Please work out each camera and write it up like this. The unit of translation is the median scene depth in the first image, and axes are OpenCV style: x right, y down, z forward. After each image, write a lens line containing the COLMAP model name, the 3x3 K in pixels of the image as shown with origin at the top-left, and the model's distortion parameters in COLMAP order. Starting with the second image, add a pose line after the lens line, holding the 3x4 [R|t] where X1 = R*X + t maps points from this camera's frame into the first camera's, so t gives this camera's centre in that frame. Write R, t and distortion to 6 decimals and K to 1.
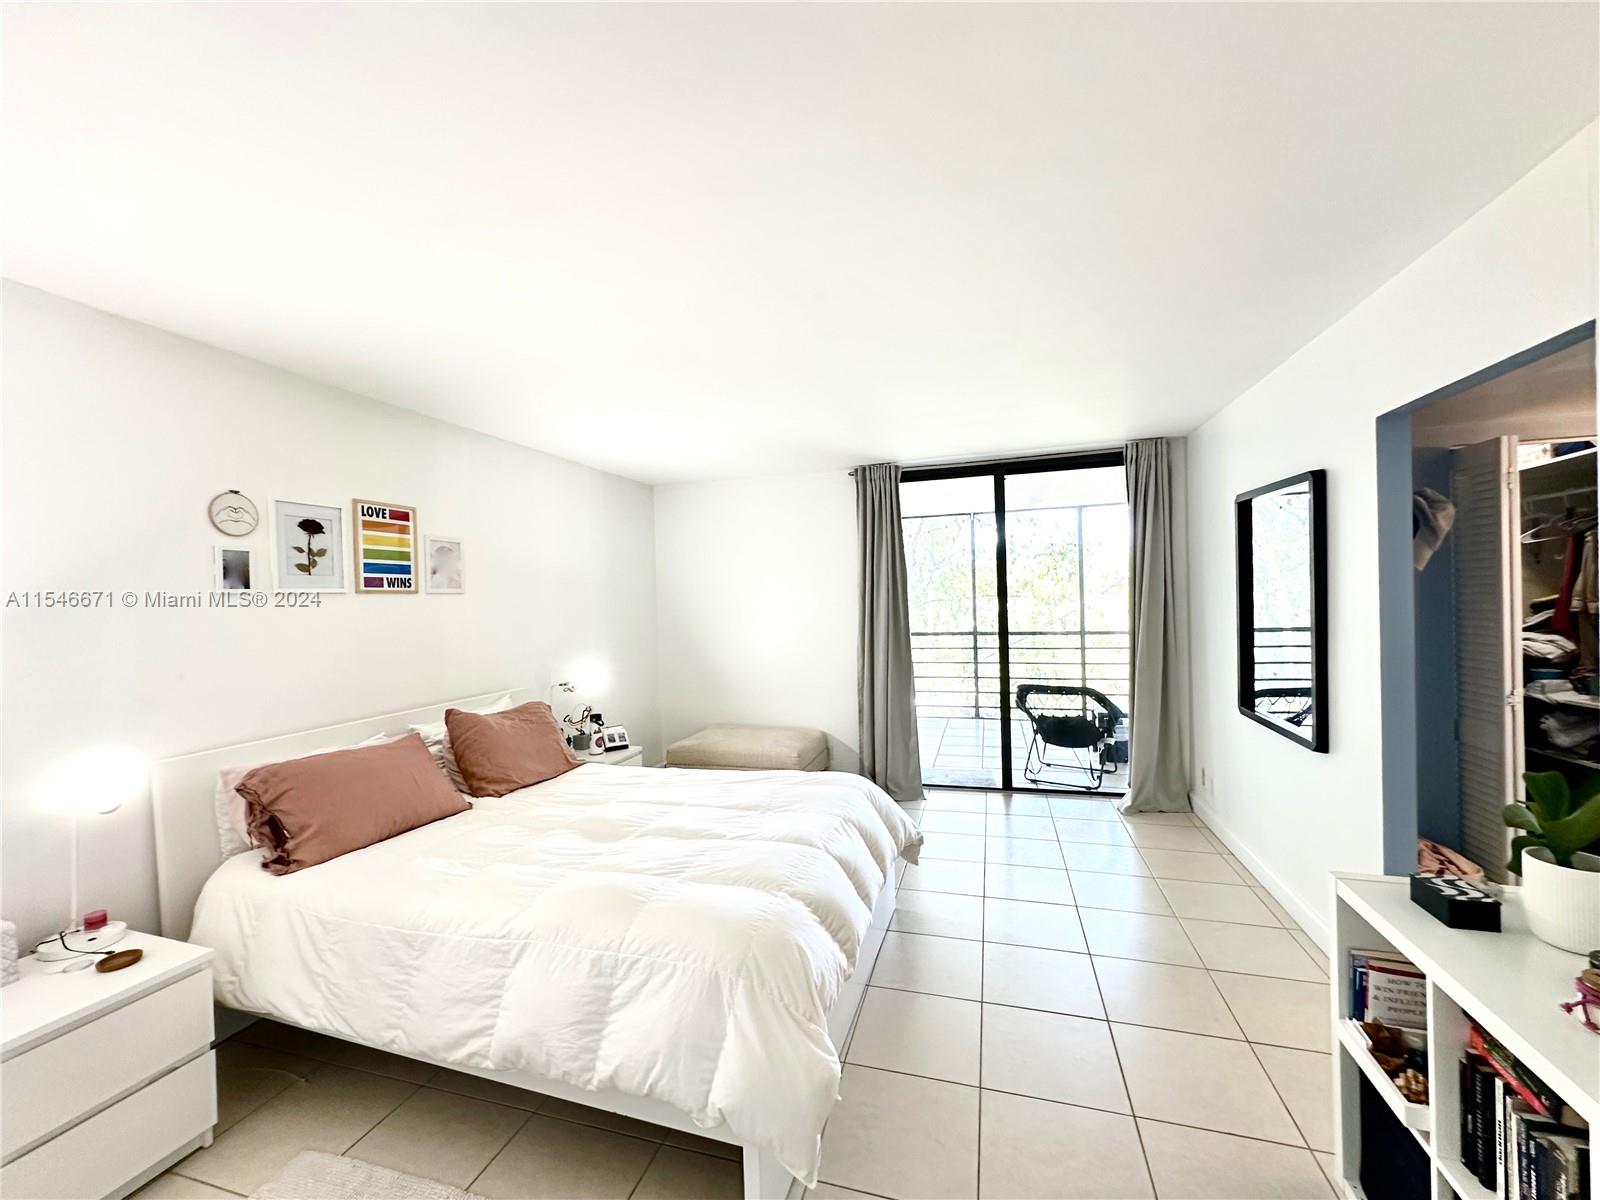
lens RADIAL K [[639.9, 0, 796.3], [0, 639.9, 603.5], [0, 0, 1]] dist [0.000541, 0.000144]
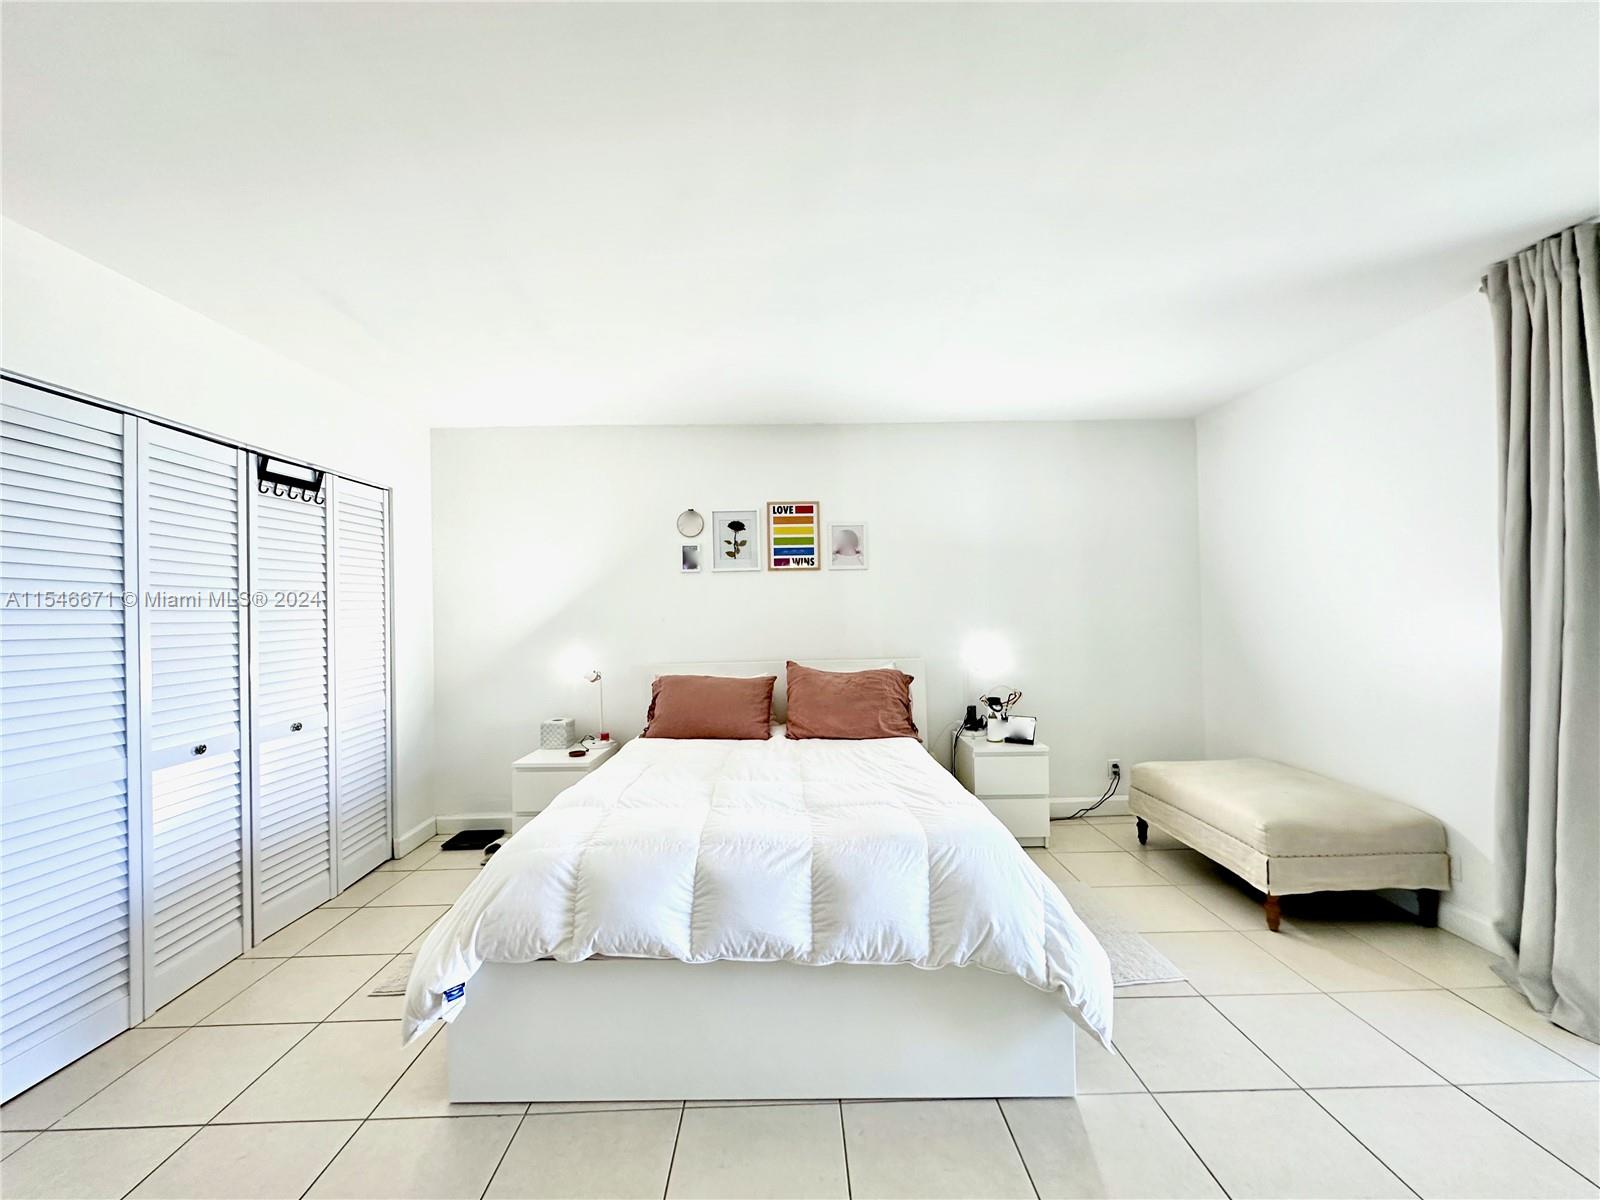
lens RADIAL K [[639.9, 0, 795.6], [0, 639.9, 609.5], [0, 0, 1]] dist [0.000541, 0.000144]
pose [[0.301335, 0.028502, -0.953092, 0.640890], [0.003768, 0.999510, 0.031082, 0.025213], [0.953511, -0.012957, 0.301080, 0.624465]]
